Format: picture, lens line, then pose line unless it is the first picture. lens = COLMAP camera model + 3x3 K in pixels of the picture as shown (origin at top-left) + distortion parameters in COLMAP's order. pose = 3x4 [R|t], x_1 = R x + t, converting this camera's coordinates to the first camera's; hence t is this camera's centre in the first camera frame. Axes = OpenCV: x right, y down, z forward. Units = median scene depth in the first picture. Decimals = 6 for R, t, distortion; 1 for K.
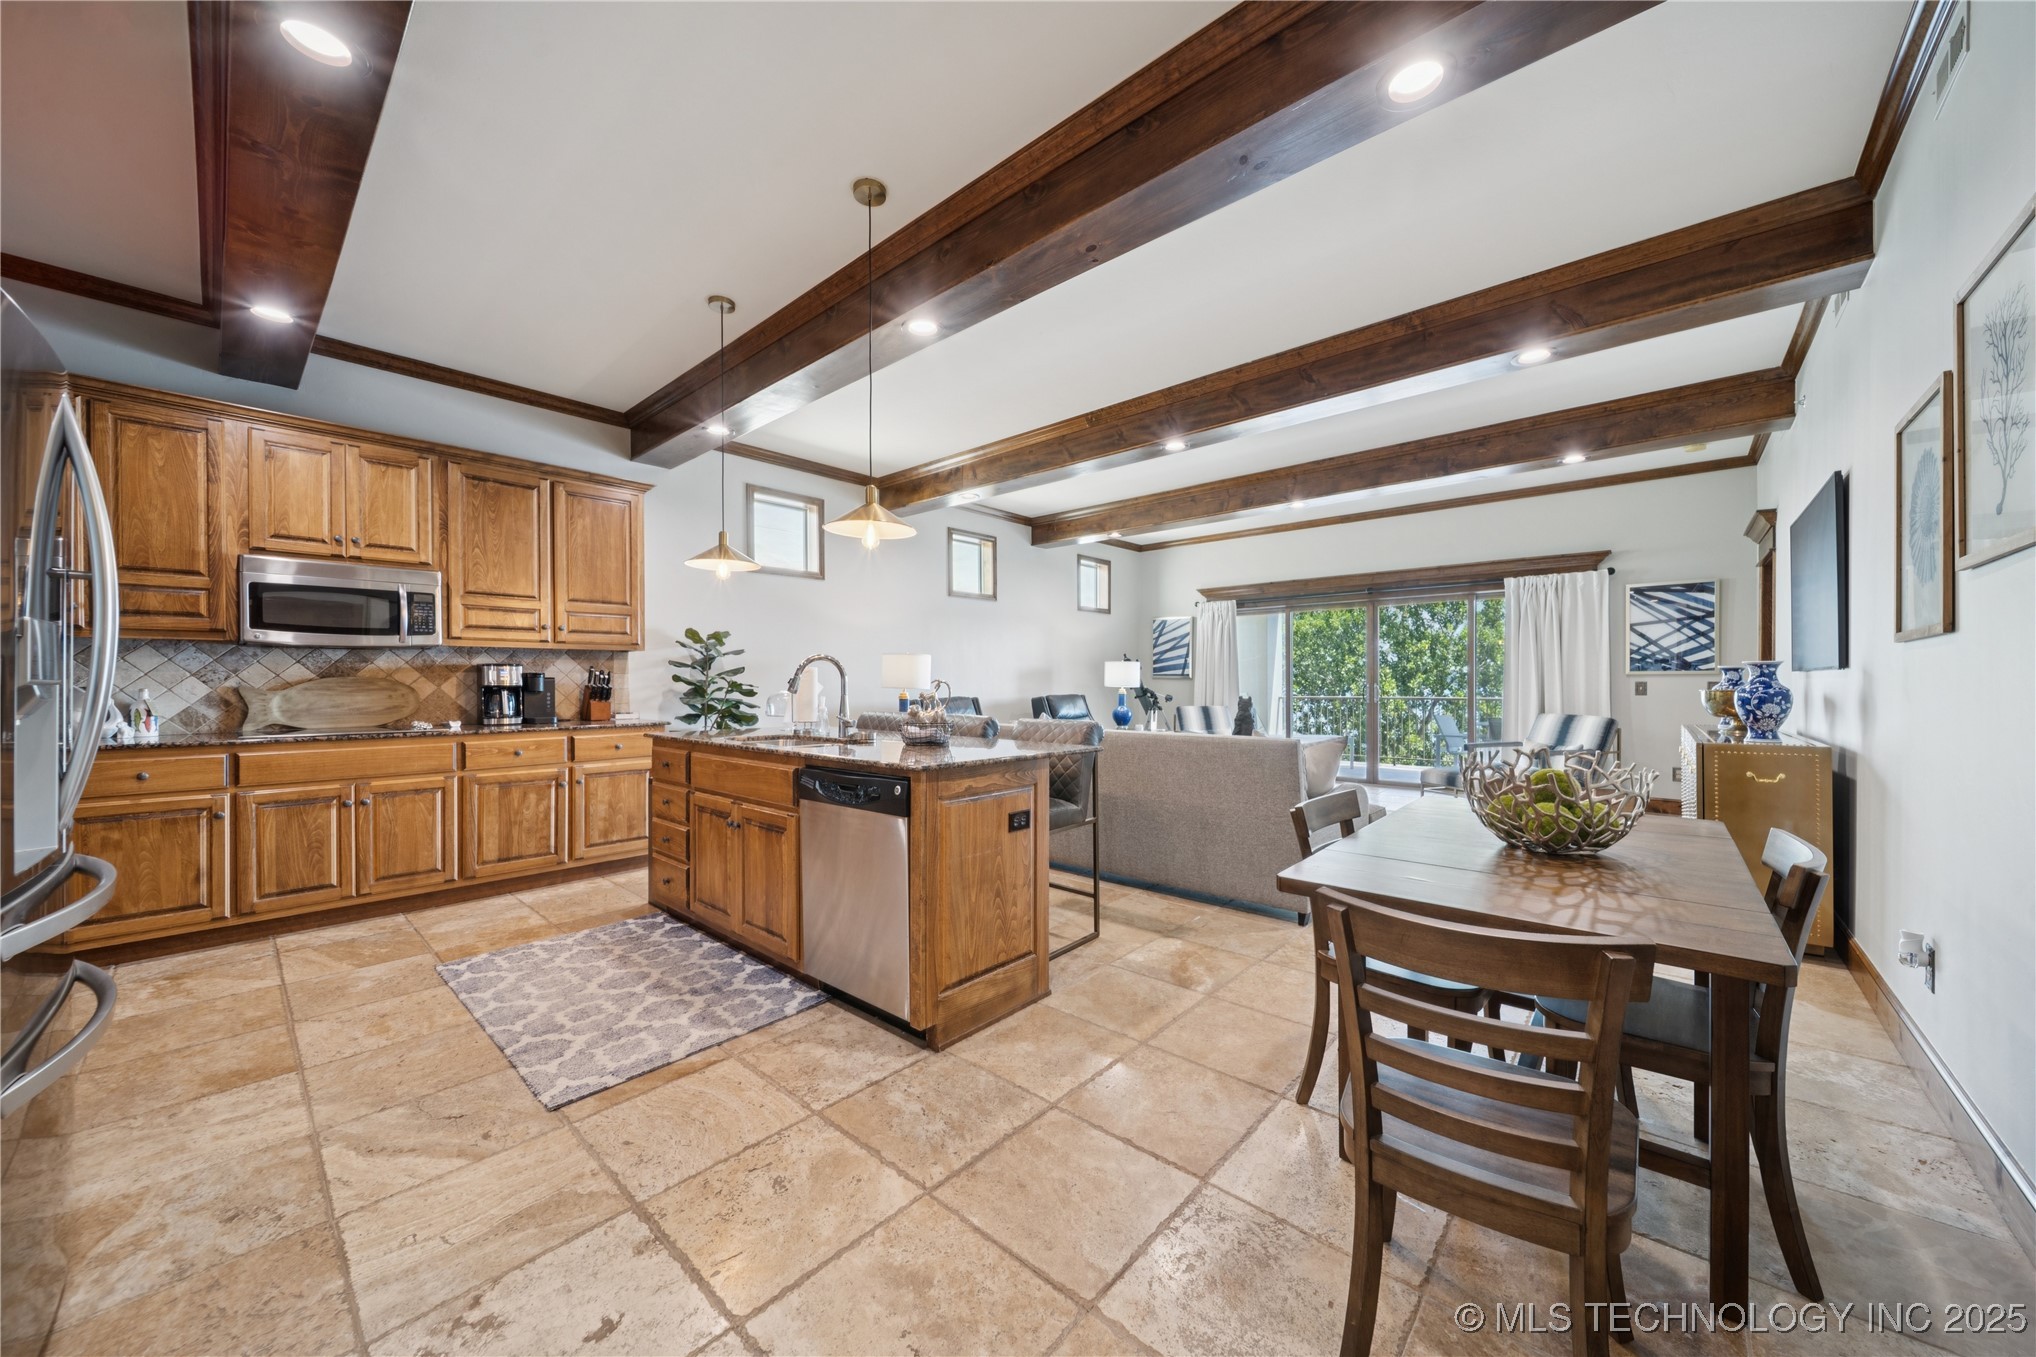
lens RADIAL K [[719.9, 0, 1019.1], [0, 719.9, 686.9], [0, 0, 1]] dist [0.001858, -0.002111]
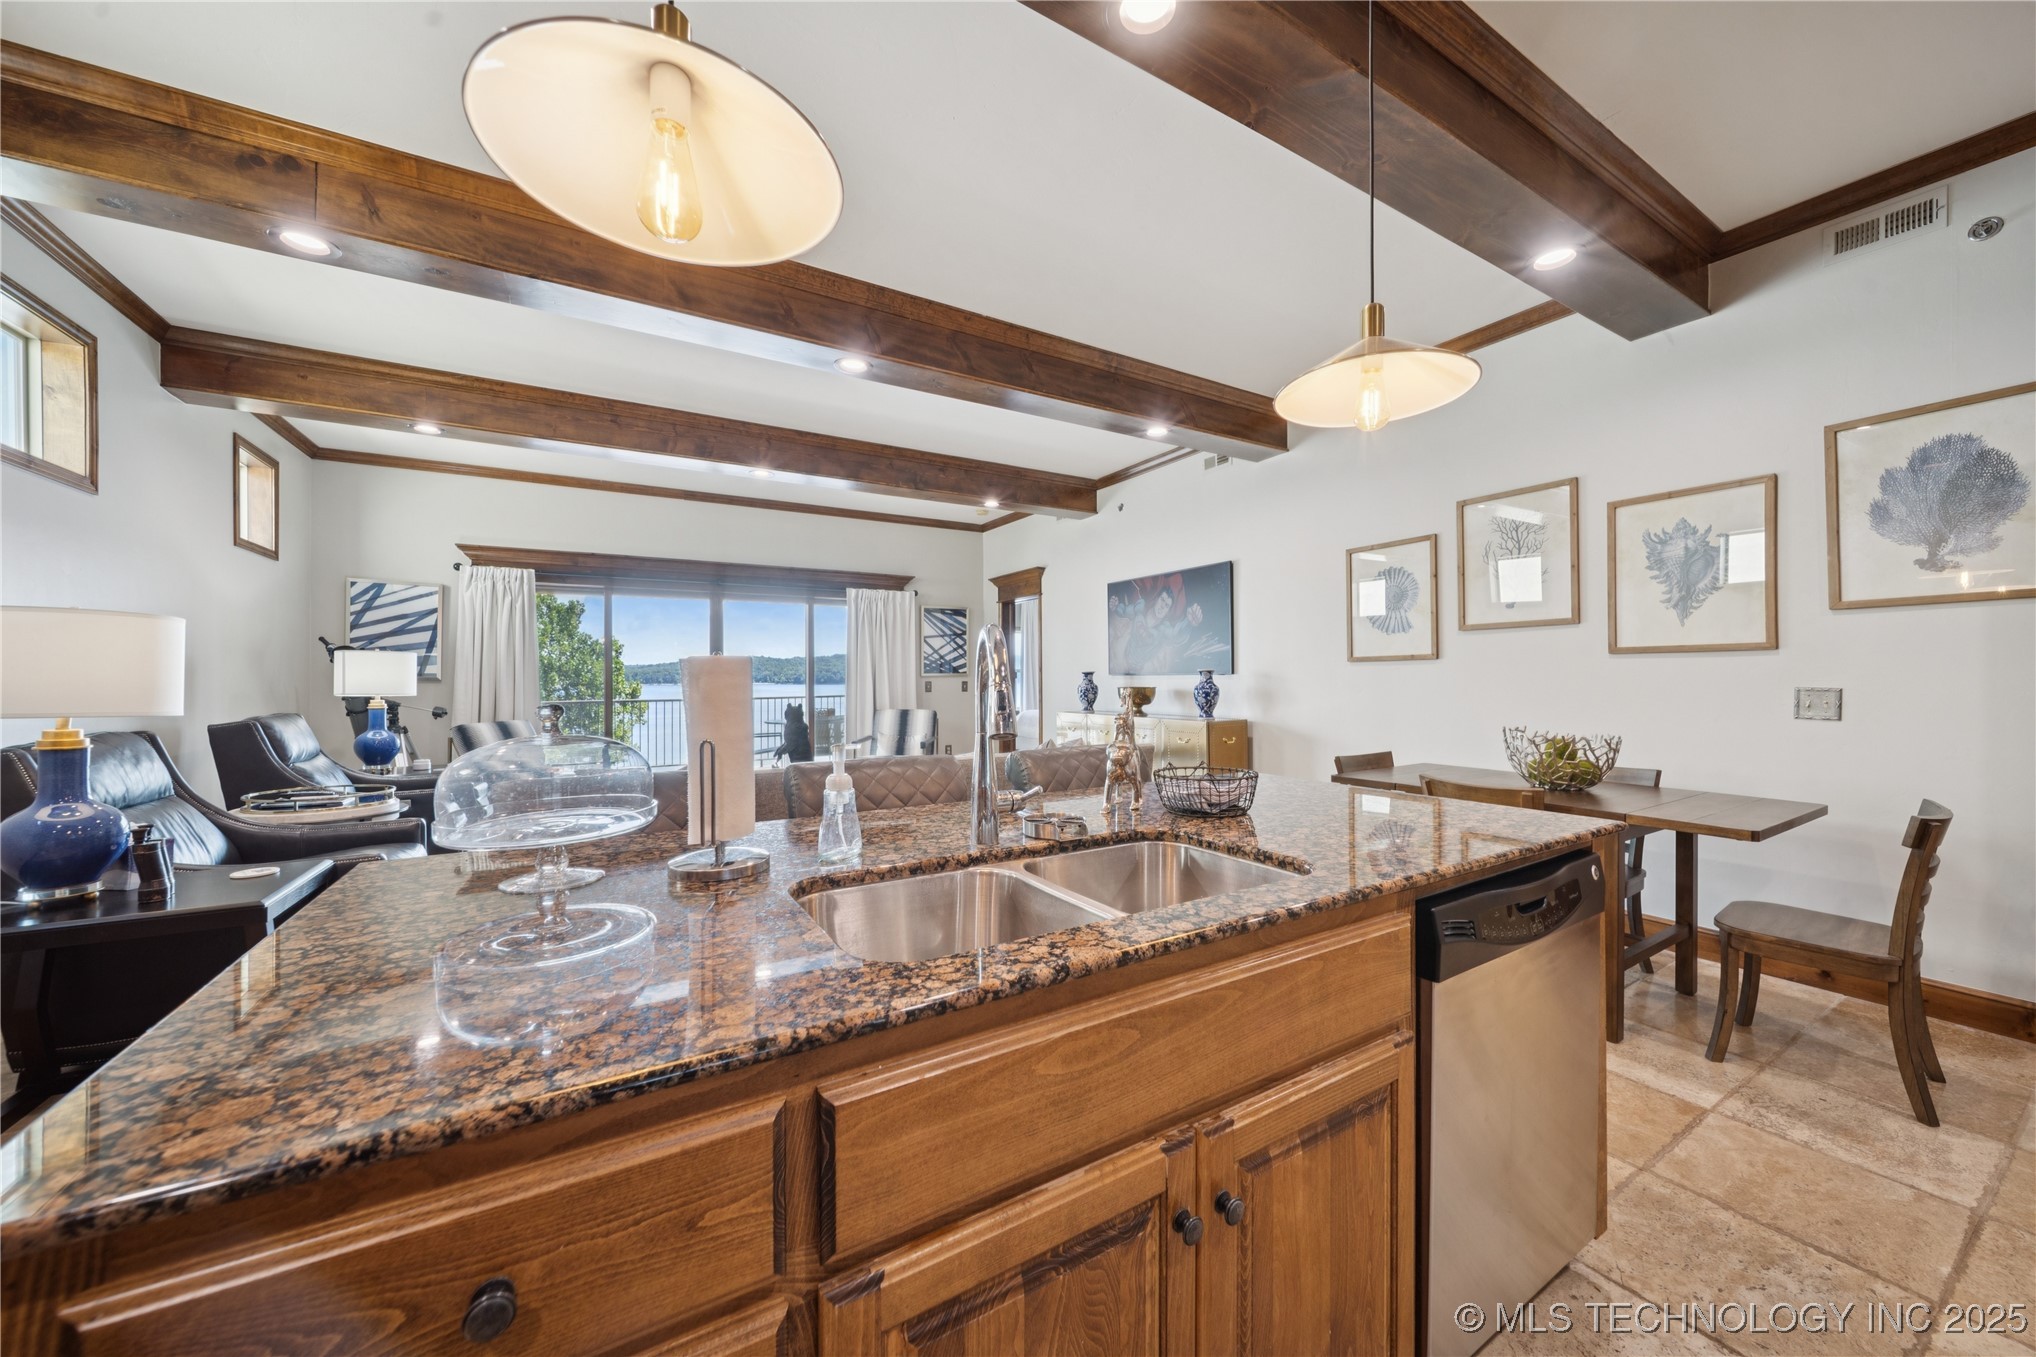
lens RADIAL K [[722.5, 0, 1018.0], [0, 722.5, 678.5], [0, 0, 1]] dist [-0.000307, -0.000455]
pose [[0.299629, -0.001671, 0.954054, -0.488659], [0.012313, 0.999922, -0.002115, -0.012064], [-0.953976, 0.012381, 0.299626, 0.694964]]
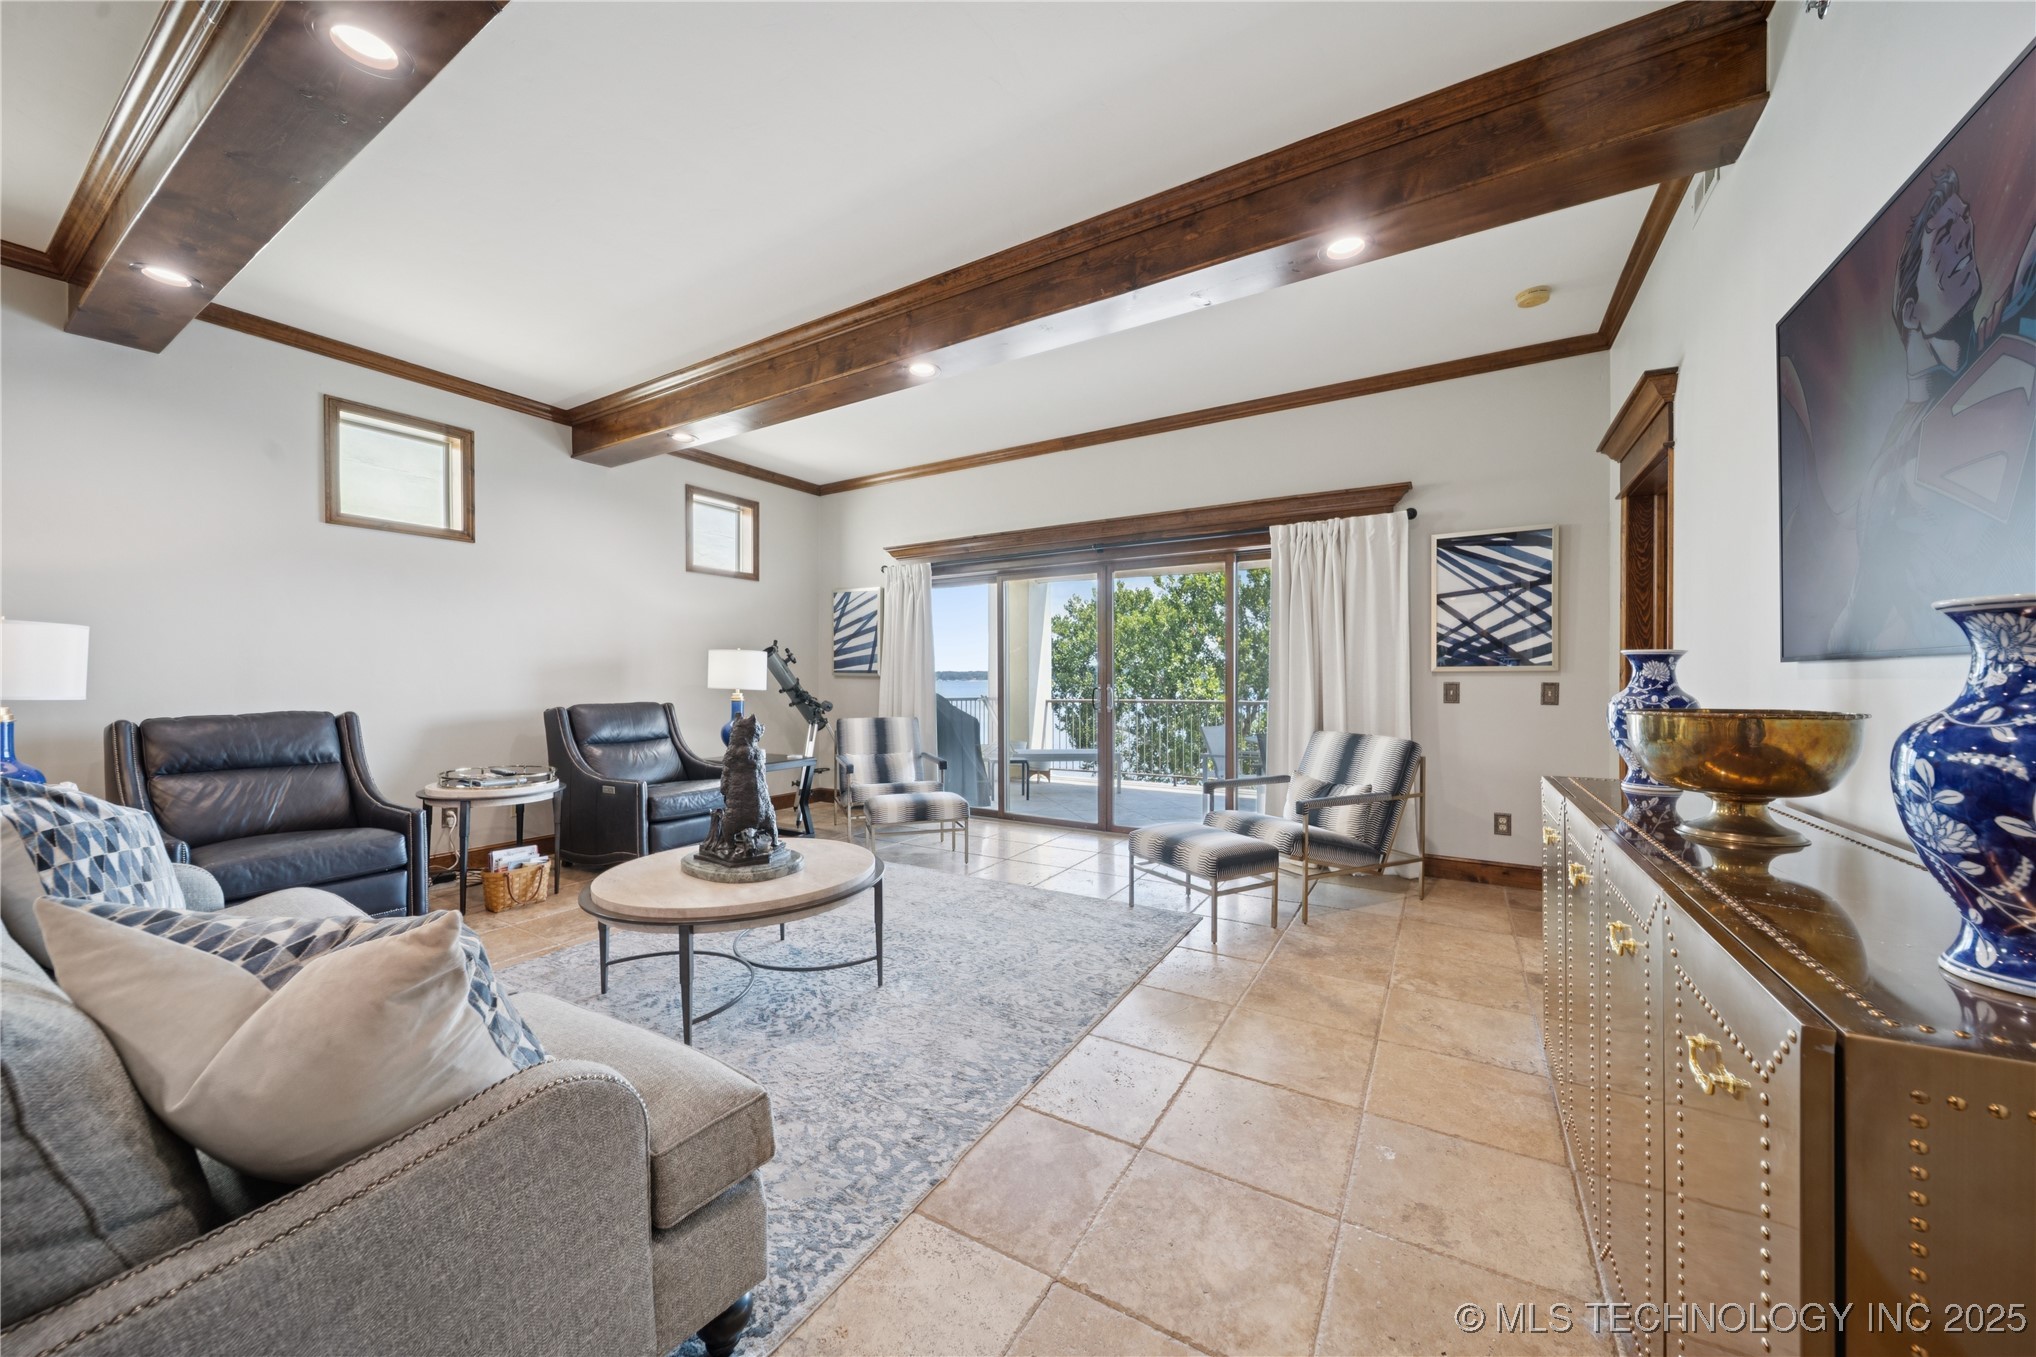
lens RADIAL K [[719.9, 0, 1019.1], [0, 719.9, 686.9], [0, 0, 1]] dist [0.001858, -0.002111]
pose [[0.982645, -0.001334, 0.185490, 0.533834], [0.000817, 0.999996, 0.002865, -0.008151], [-0.185493, -0.002664, 0.982642, 0.645019]]
